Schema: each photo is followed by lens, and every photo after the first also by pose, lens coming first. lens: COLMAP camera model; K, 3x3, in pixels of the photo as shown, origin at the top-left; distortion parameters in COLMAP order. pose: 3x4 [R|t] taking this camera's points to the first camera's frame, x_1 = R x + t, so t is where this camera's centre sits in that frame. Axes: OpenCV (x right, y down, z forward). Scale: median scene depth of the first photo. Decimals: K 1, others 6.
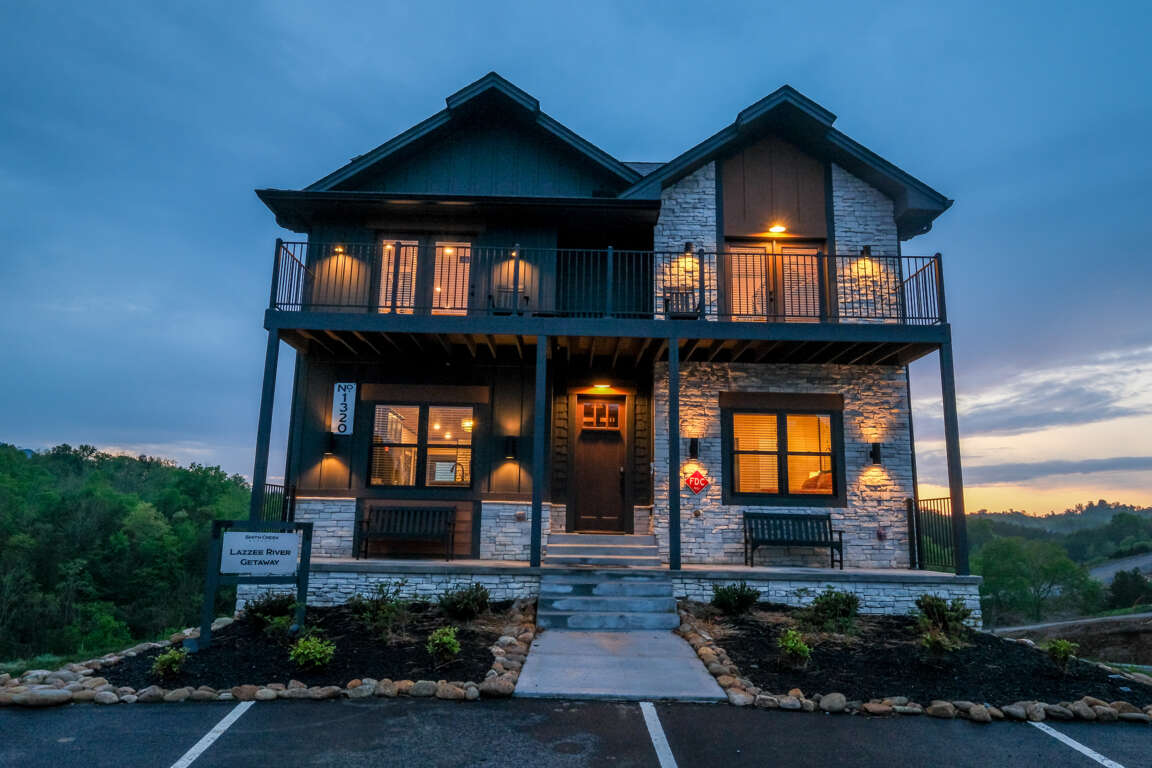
lens RADIAL K [[823.9, 0, 577.0], [0, 823.9, 380.0], [0, 0, 1]] dist [0.005102, 0.000864]
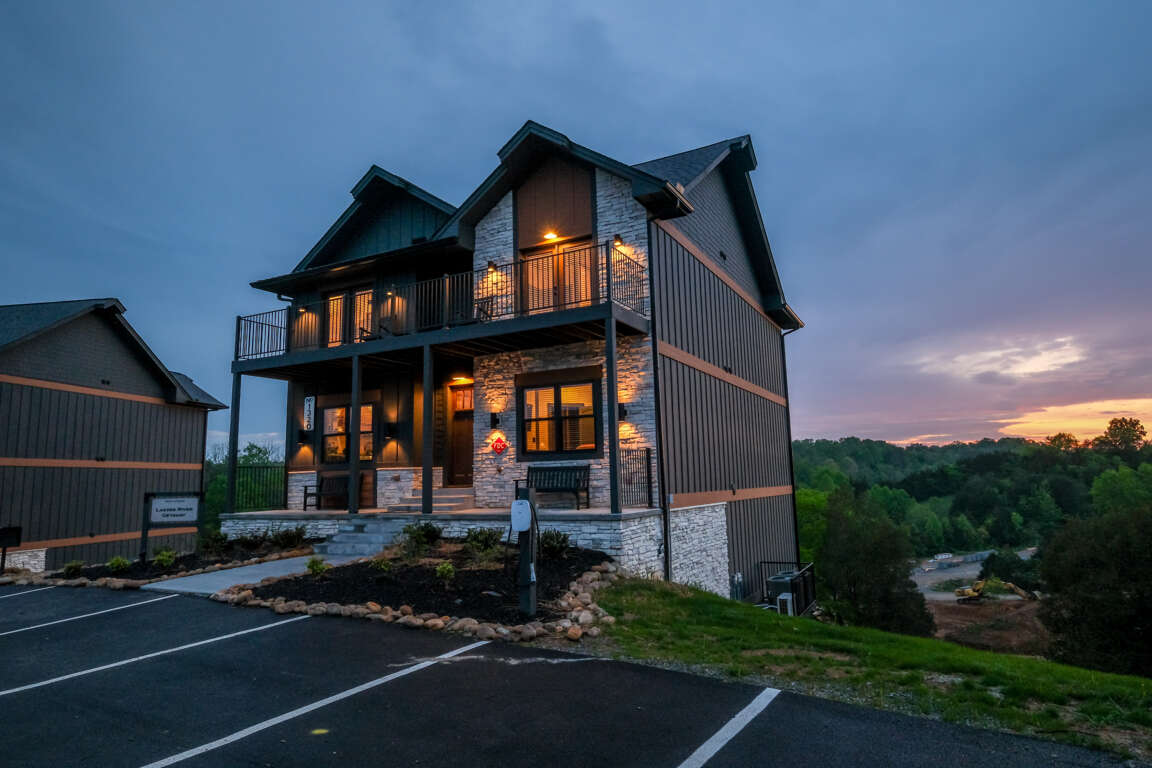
lens RADIAL K [[718.0, 0, 570.1], [0, 718.0, 382.2], [0, 0, 1]] dist [0.008847, 0.003181]
pose [[0.865288, -0.108789, -0.489329, 0.789369], [0.132195, 0.991133, 0.013411, 0.022734], [0.483531, -0.076292, 0.871996, 0.067571]]
